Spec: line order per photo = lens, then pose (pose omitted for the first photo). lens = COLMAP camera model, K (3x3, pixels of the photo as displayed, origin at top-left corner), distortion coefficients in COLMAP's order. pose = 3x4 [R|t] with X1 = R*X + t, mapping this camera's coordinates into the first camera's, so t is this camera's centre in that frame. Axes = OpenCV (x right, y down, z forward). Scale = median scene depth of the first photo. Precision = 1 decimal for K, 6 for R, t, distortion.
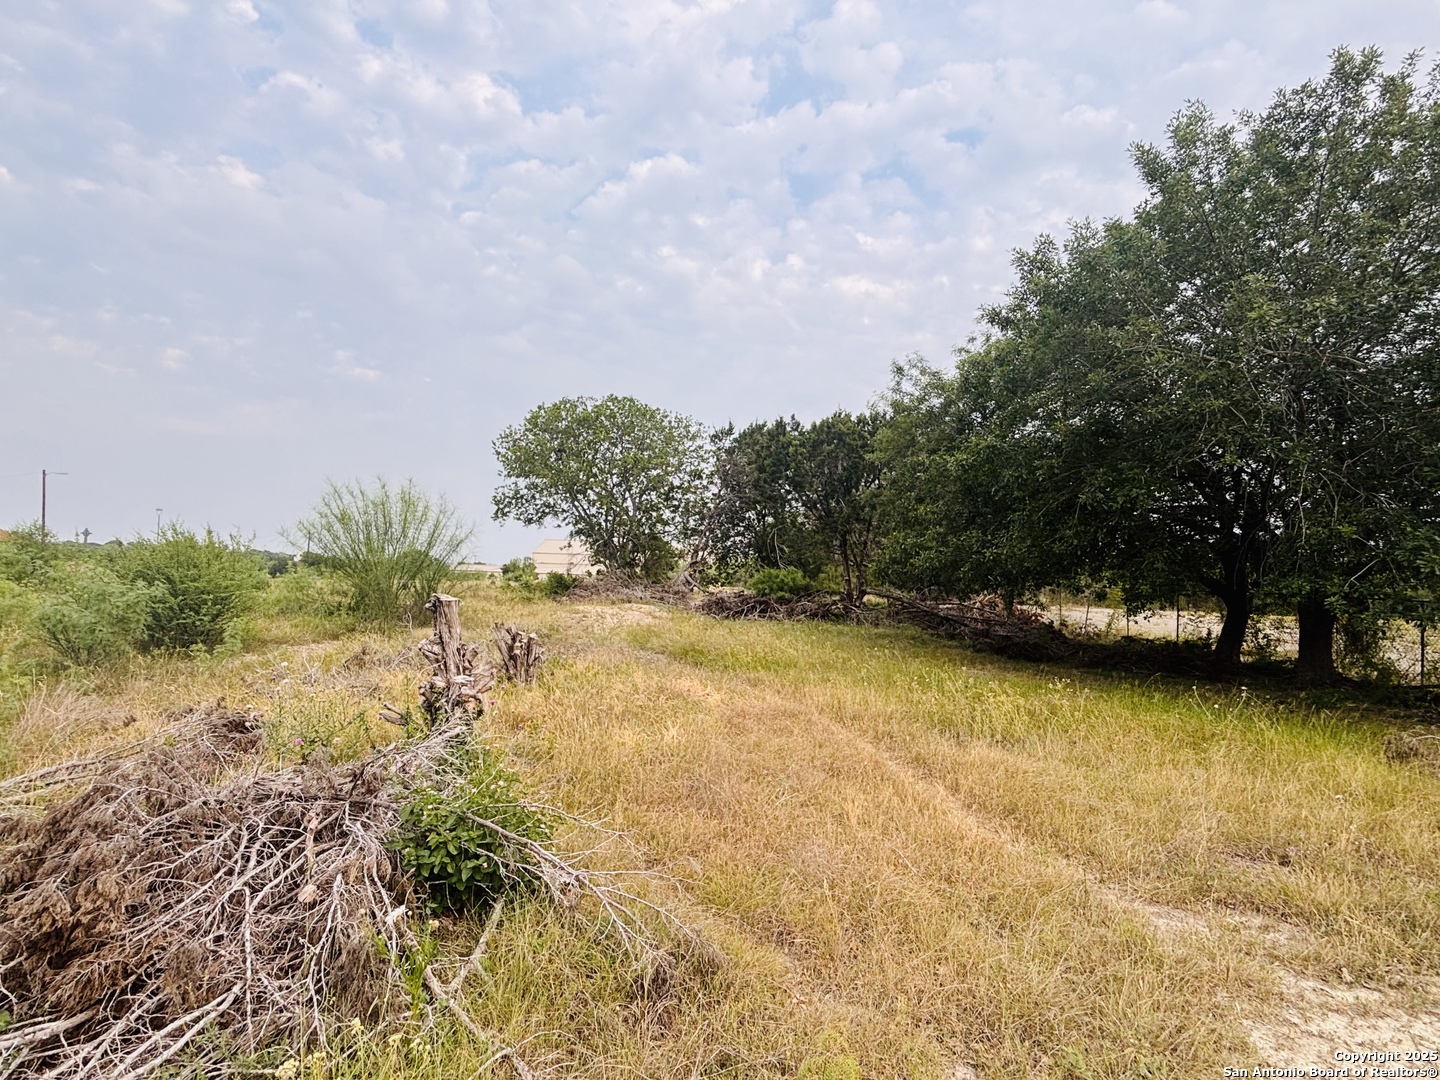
lens RADIAL K [[740.0, 0, 720.0], [0, 740.0, 540.0], [0, 0, 1]] dist [0.002978, 0.000078]
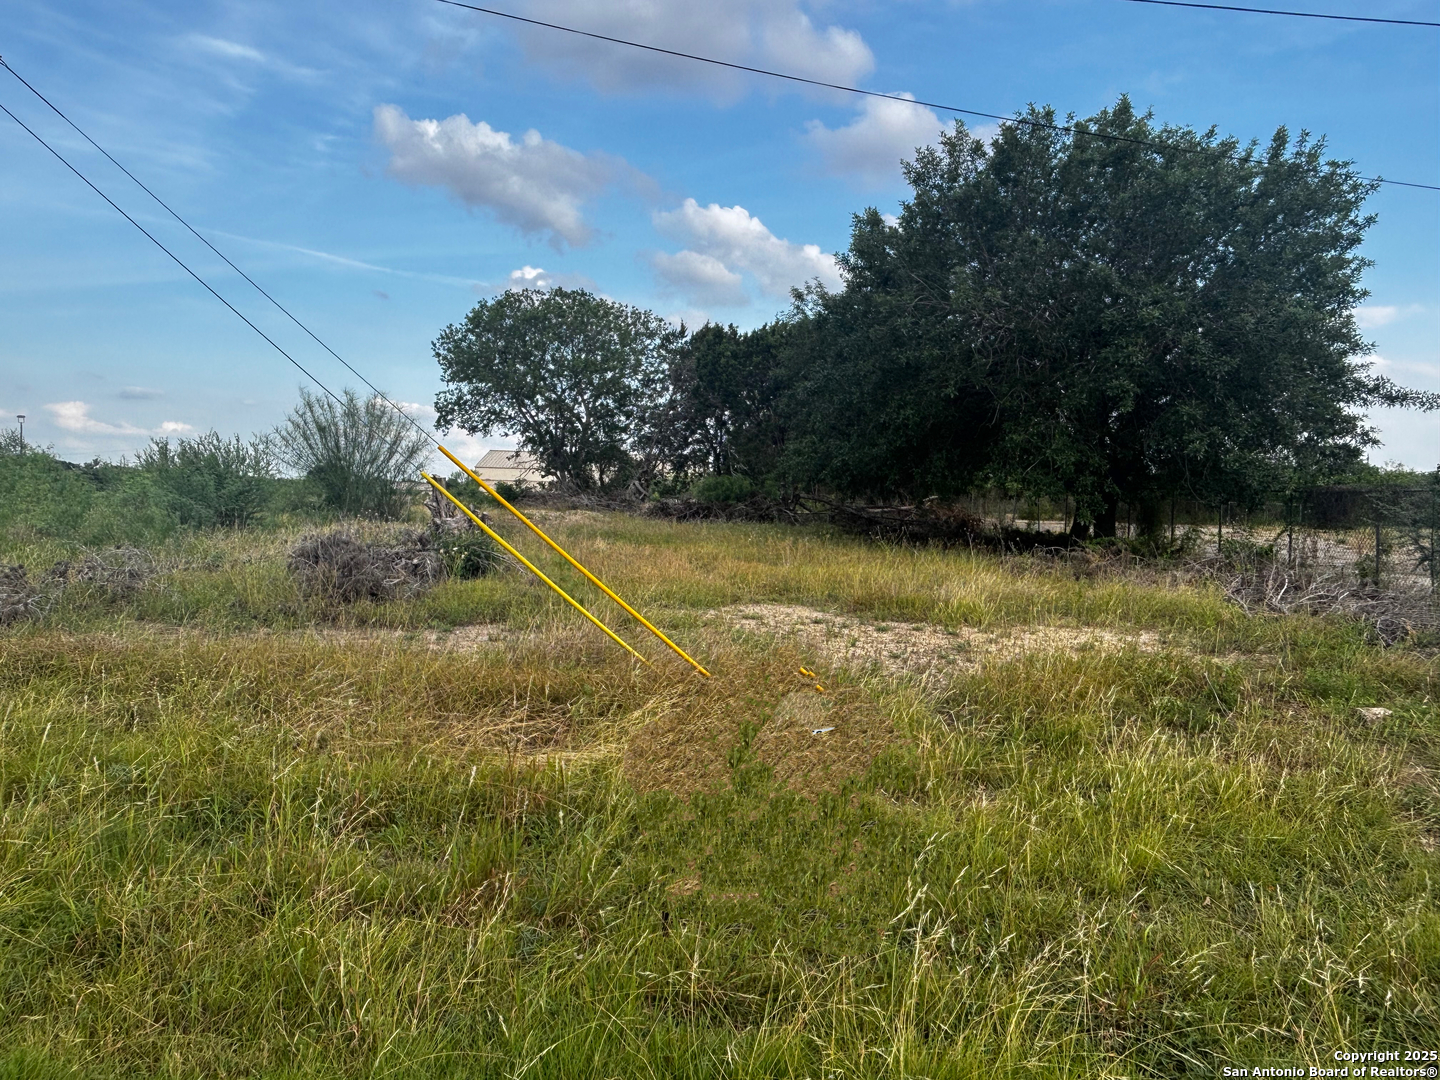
lens RADIAL K [[982.7, 0, 720.0], [0, 982.7, 540.0], [0, 0, 1]] dist [0.016080, -0.073790]
pose [[0.999980, -0.004824, -0.004192, 0.057715], [0.005182, 0.995928, 0.090006, 0.003890], [0.003740, -0.090026, 0.995932, -0.248750]]
